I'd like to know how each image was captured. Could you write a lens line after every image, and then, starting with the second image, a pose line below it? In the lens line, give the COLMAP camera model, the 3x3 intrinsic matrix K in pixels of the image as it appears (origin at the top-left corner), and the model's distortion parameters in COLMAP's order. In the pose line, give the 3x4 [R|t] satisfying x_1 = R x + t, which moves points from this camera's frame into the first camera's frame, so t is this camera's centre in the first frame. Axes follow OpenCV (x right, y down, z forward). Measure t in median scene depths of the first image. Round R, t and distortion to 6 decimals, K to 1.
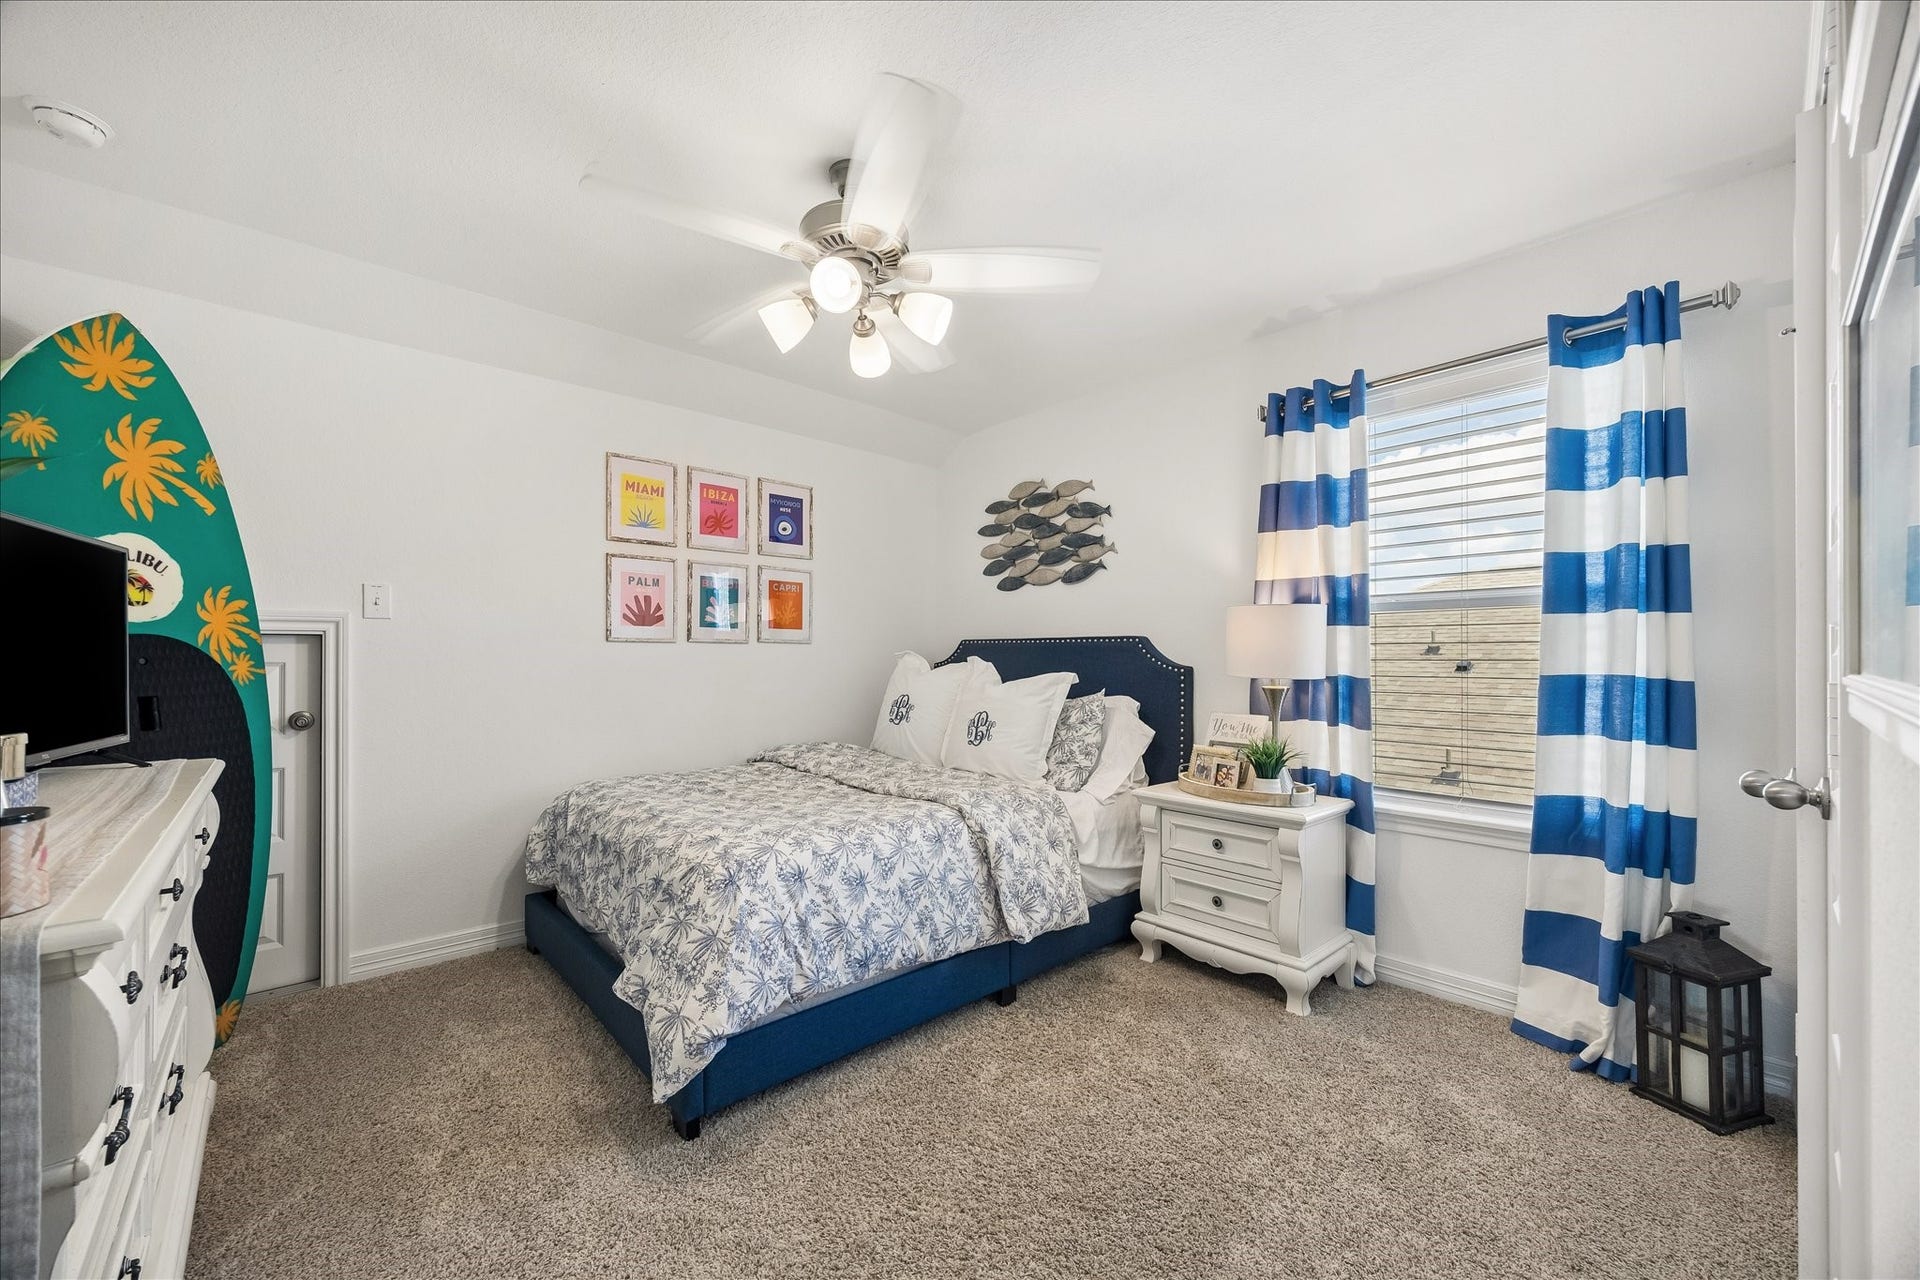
lens RADIAL K [[733.4, 0, 965.1], [0, 733.4, 653.4], [0, 0, 1]] dist [0.010113, 0.000161]
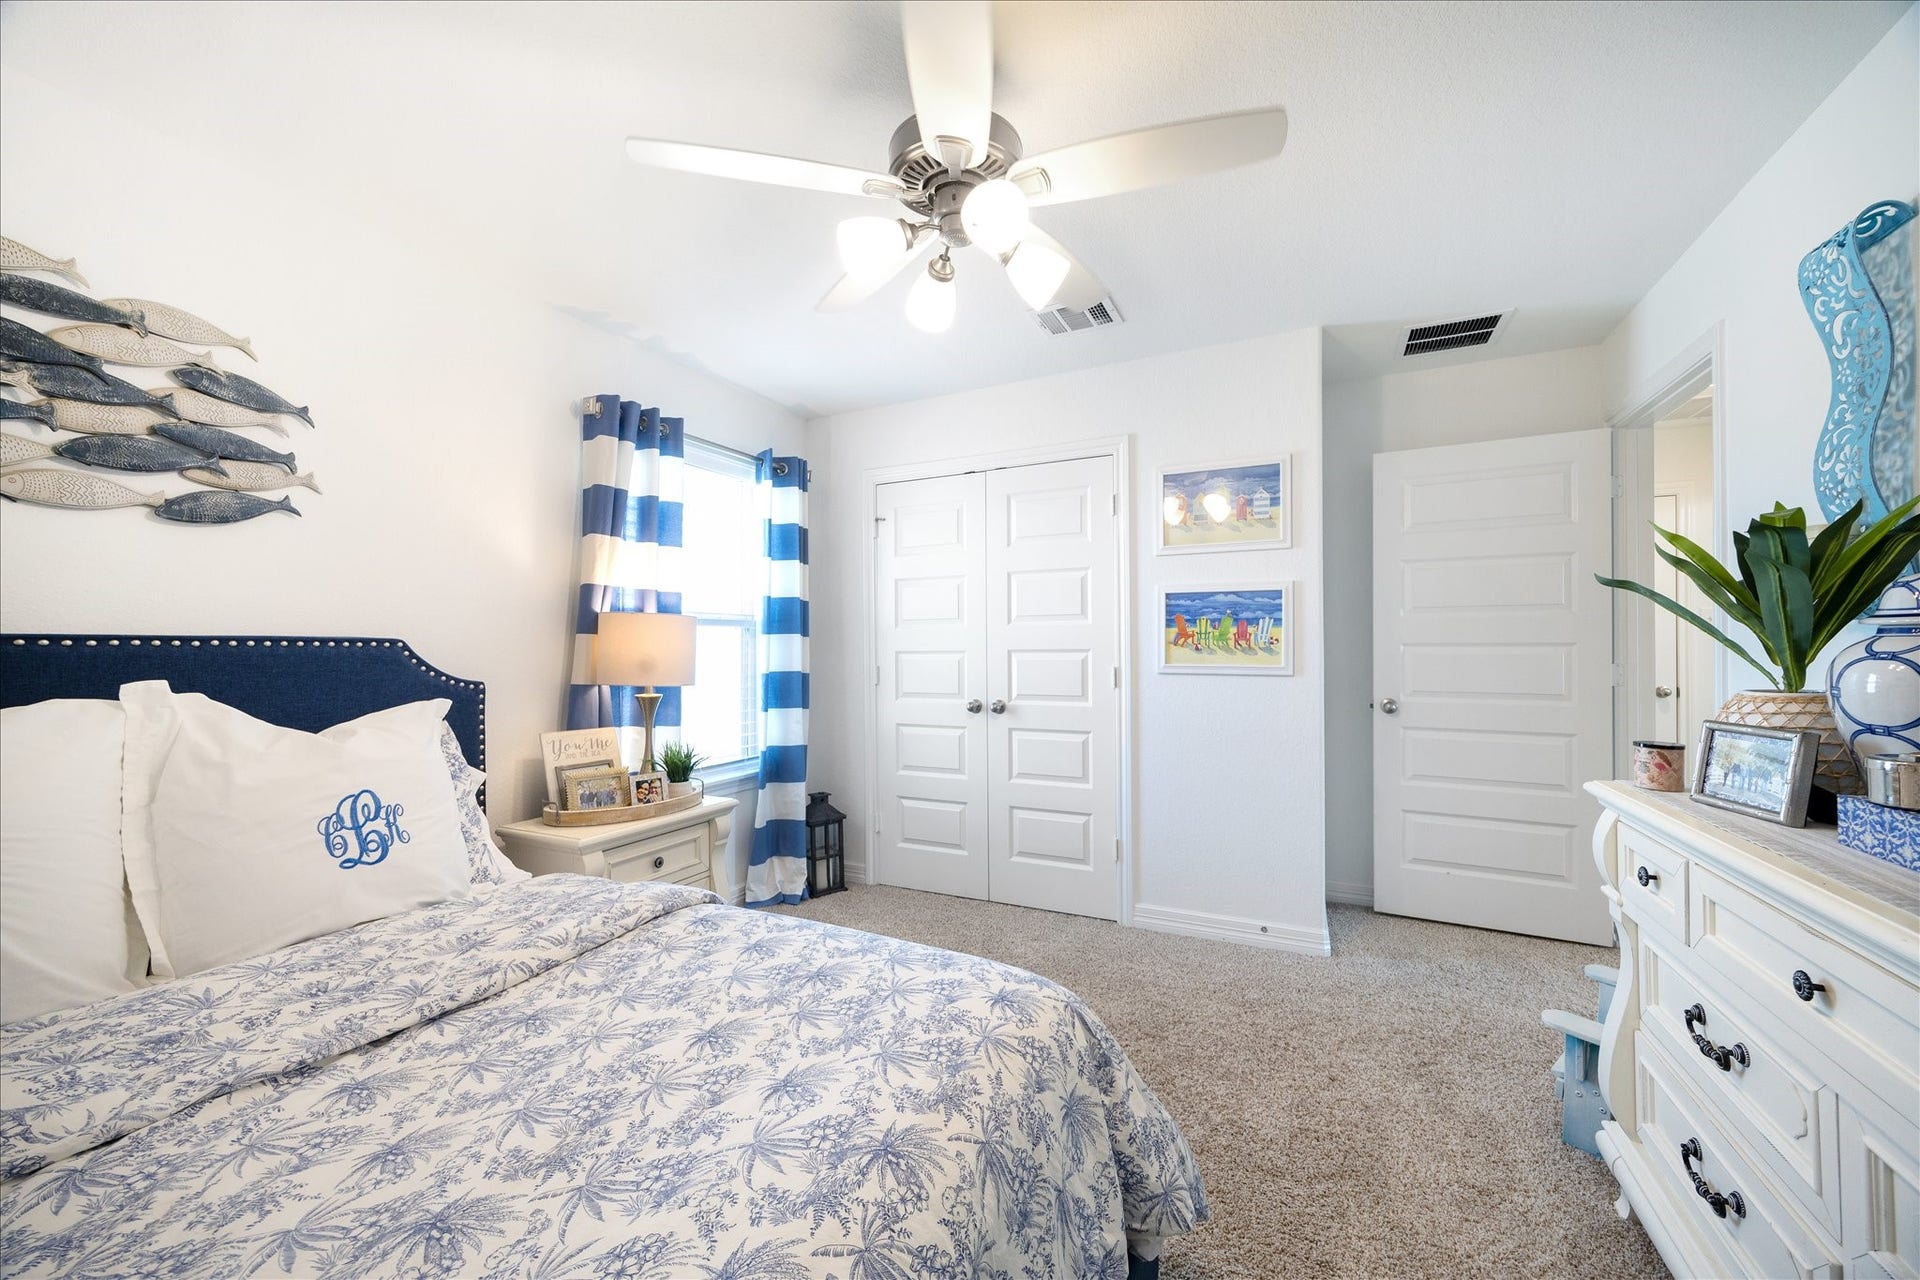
lens RADIAL K [[733.4, 0, 965.1], [0, 733.4, 653.4], [0, 0, 1]] dist [0.010113, 0.000161]
pose [[-0.361835, -0.001172, 0.932241, -0.544242], [0.004414, 0.999986, 0.002970, -0.010658], [-0.932232, 0.005189, -0.361825, 0.766651]]
